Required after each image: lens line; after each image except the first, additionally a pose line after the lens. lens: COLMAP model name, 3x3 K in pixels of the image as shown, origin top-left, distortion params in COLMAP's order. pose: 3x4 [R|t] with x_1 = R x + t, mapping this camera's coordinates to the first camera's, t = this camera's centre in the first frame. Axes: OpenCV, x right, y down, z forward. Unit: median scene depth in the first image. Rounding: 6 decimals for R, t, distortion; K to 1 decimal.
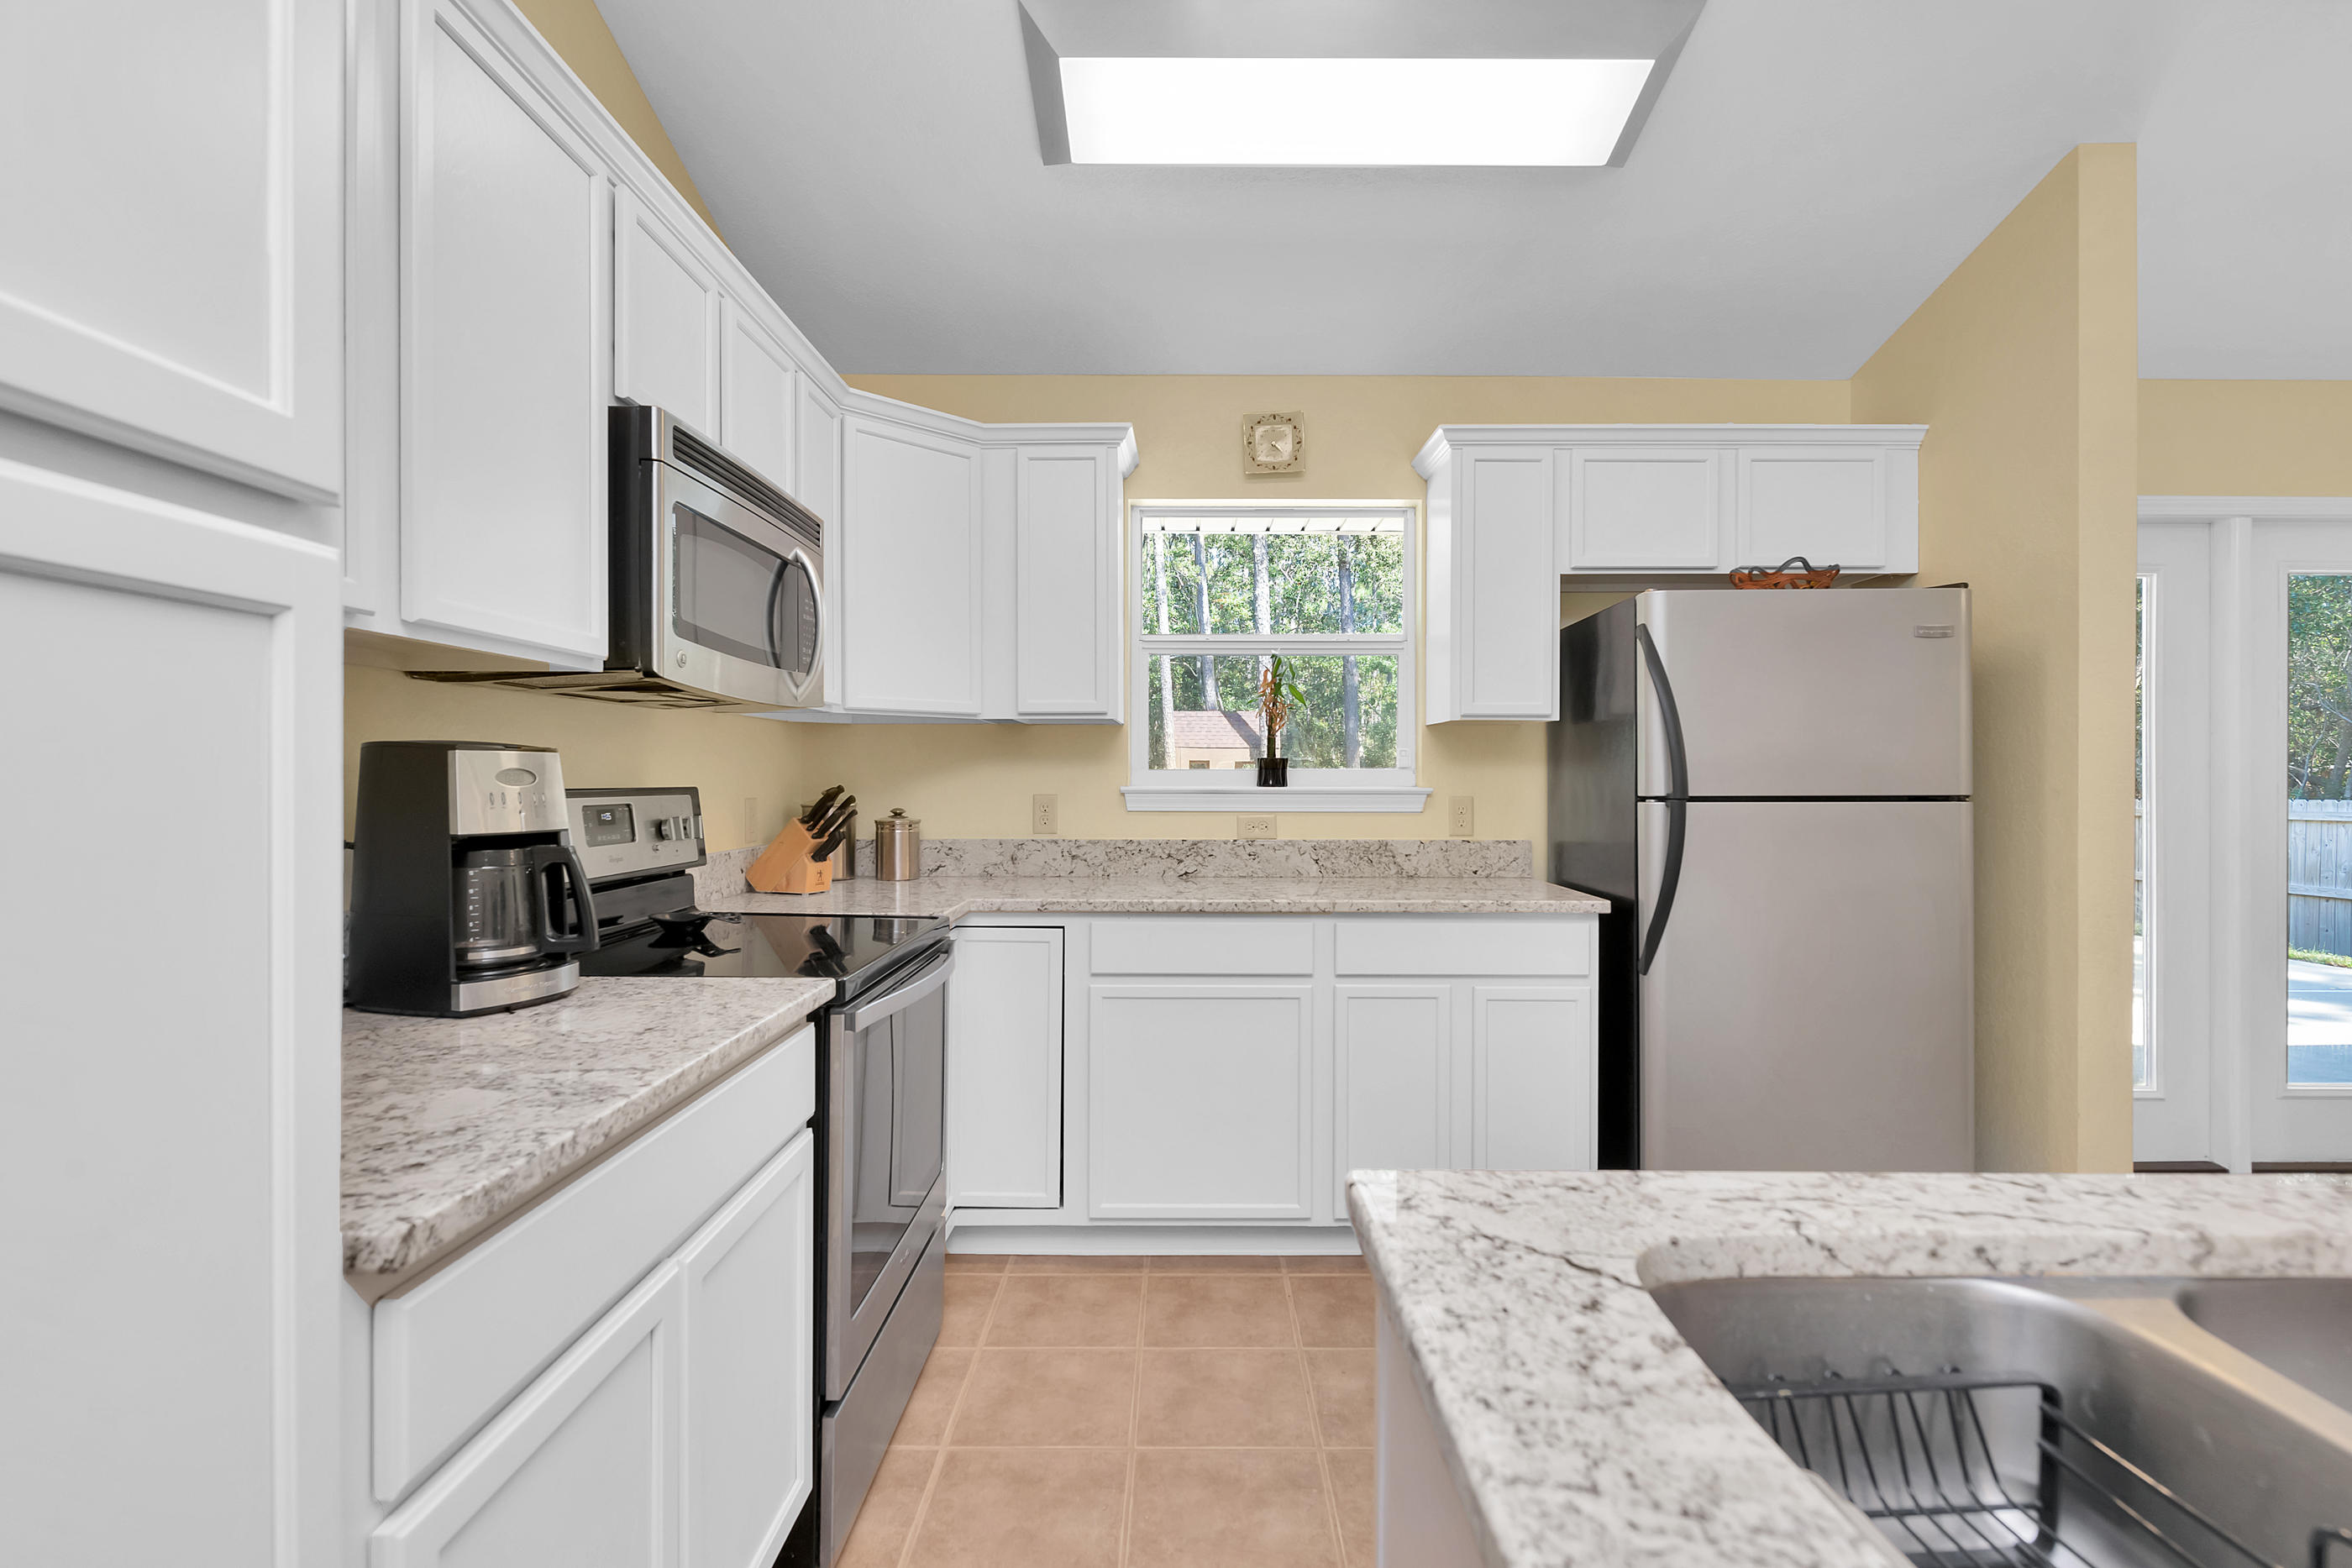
lens RADIAL K [[1089.4, 0, 1176.0], [0, 1089.4, 784.0], [0, 0, 1]] dist [0.000393, 0.000011]
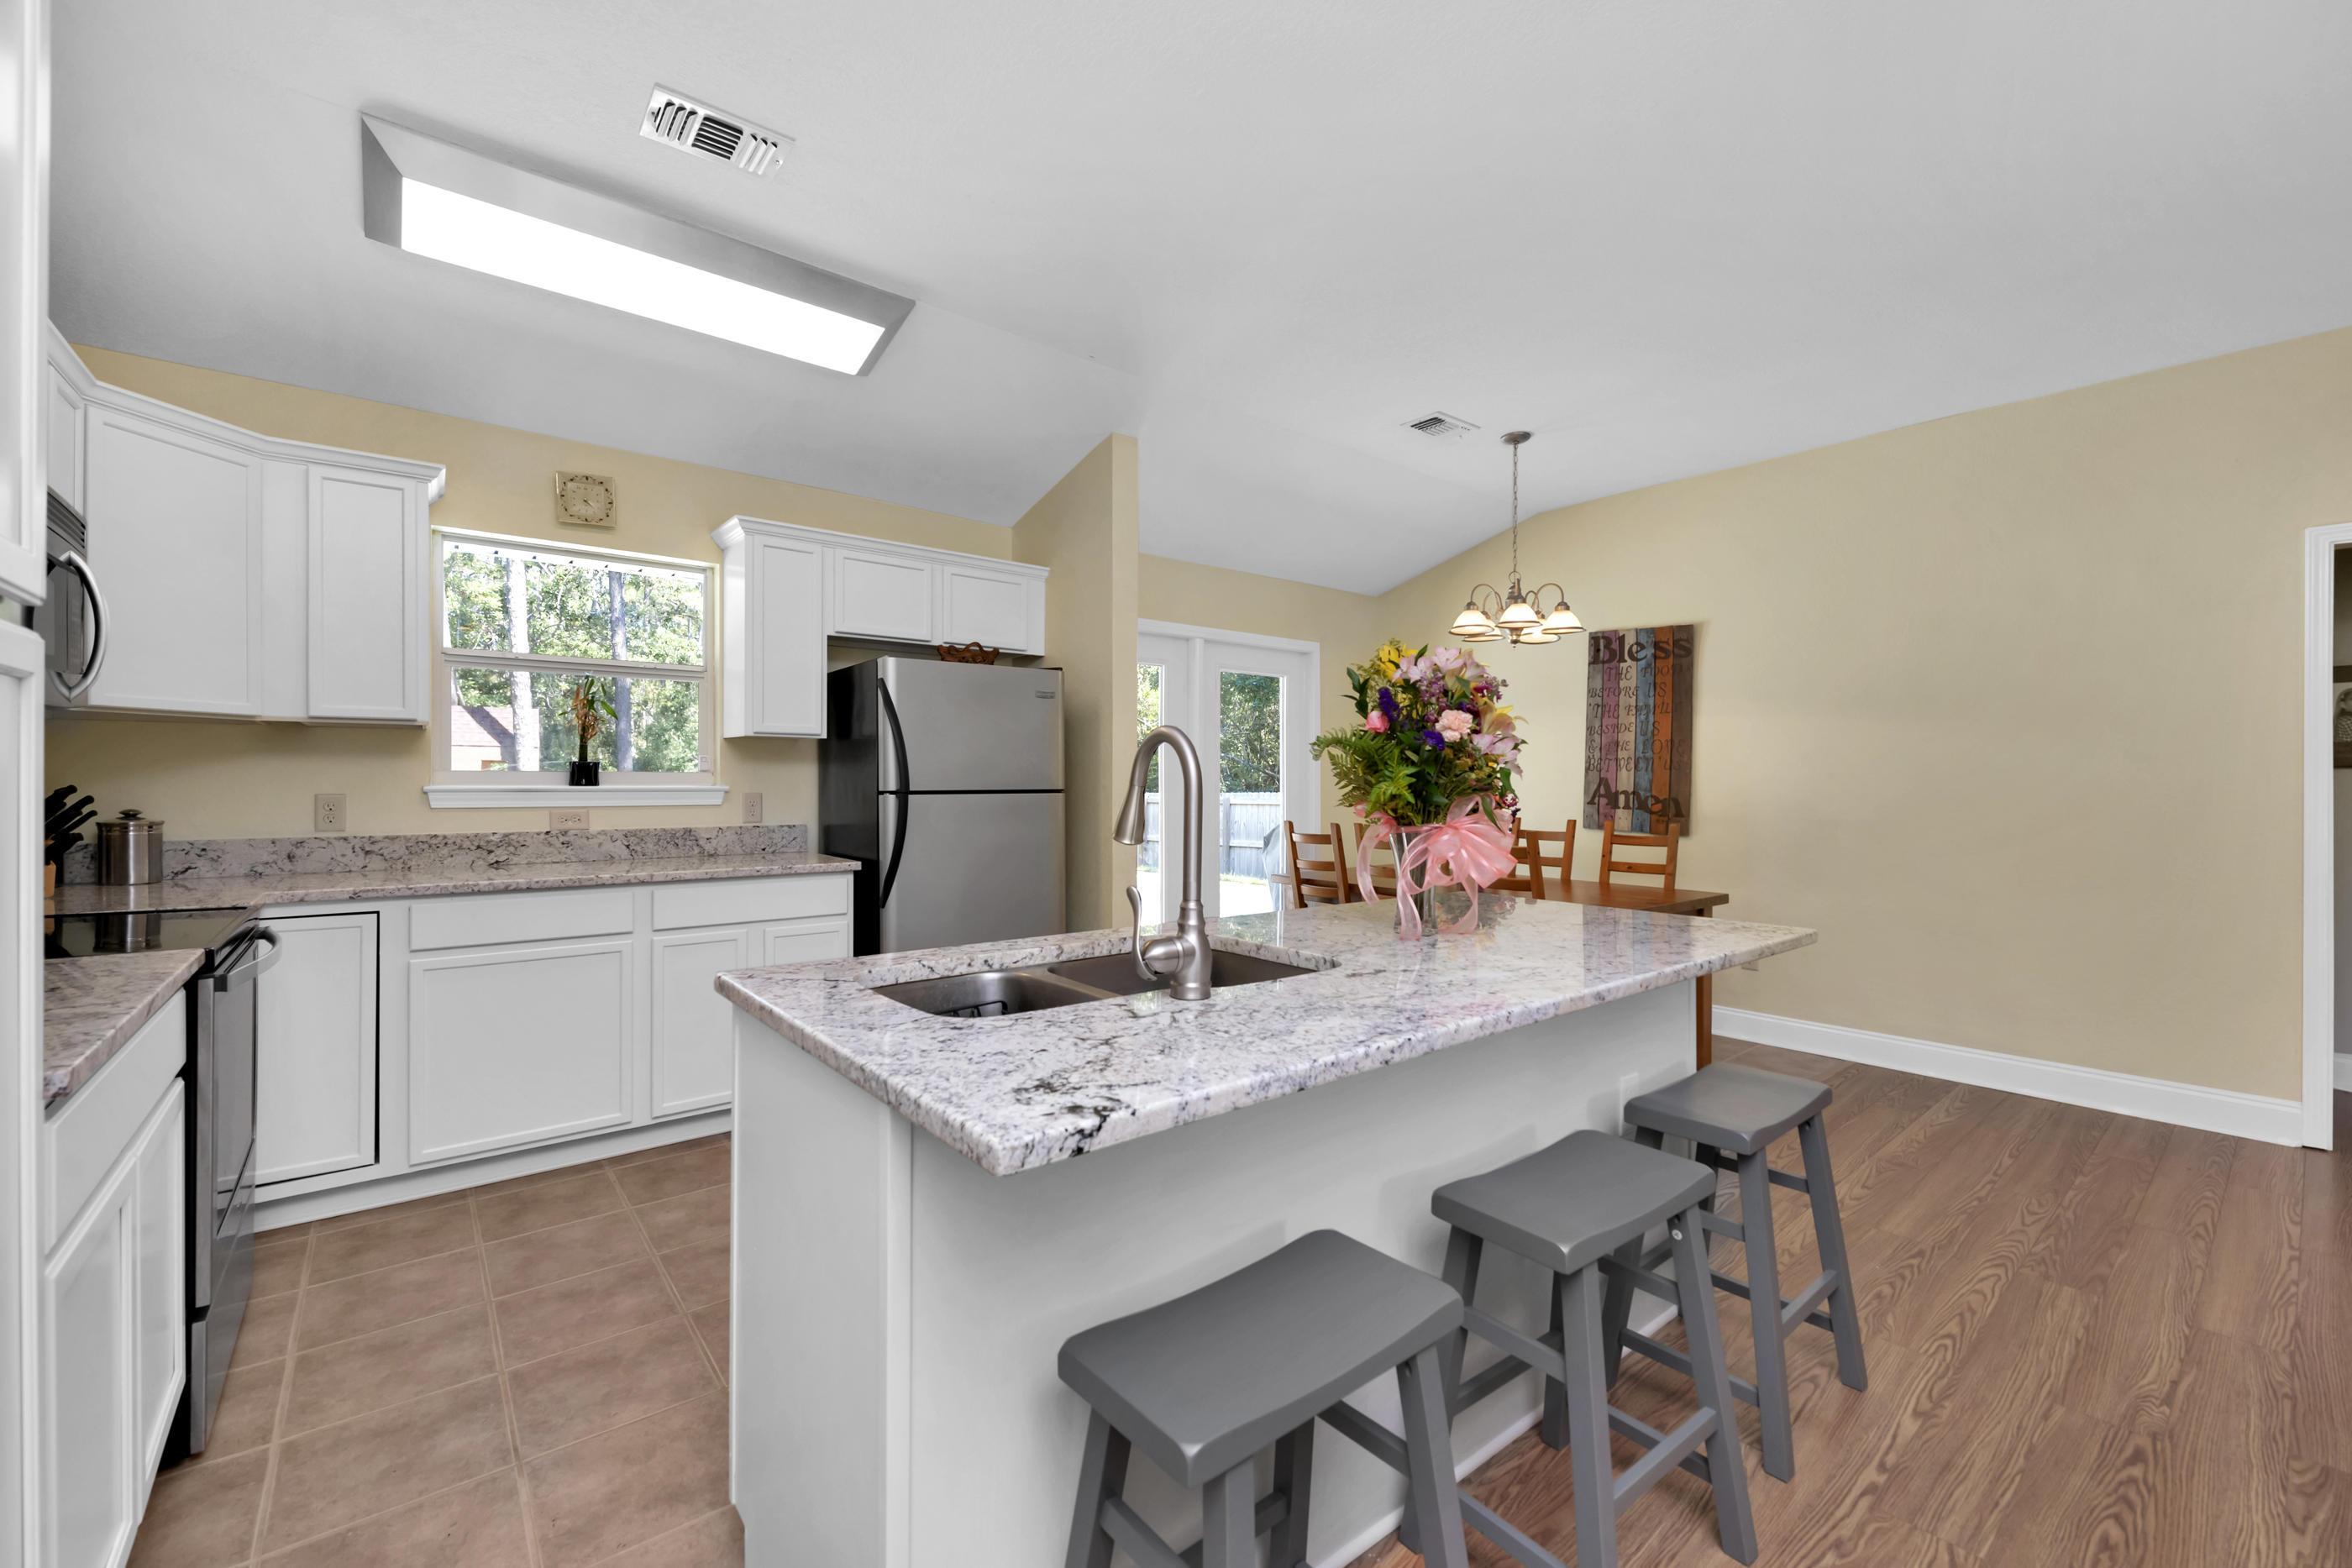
lens RADIAL K [[969.9, 0, 1187.4], [0, 969.9, 783.4], [0, 0, 1]] dist [0.001661, -0.000591]
pose [[0.770332, -0.000791, 0.637643, -0.094064], [0.001338, 0.999999, -0.000376, 0.001263], [-0.637642, 0.001143, 0.770332, -0.279308]]
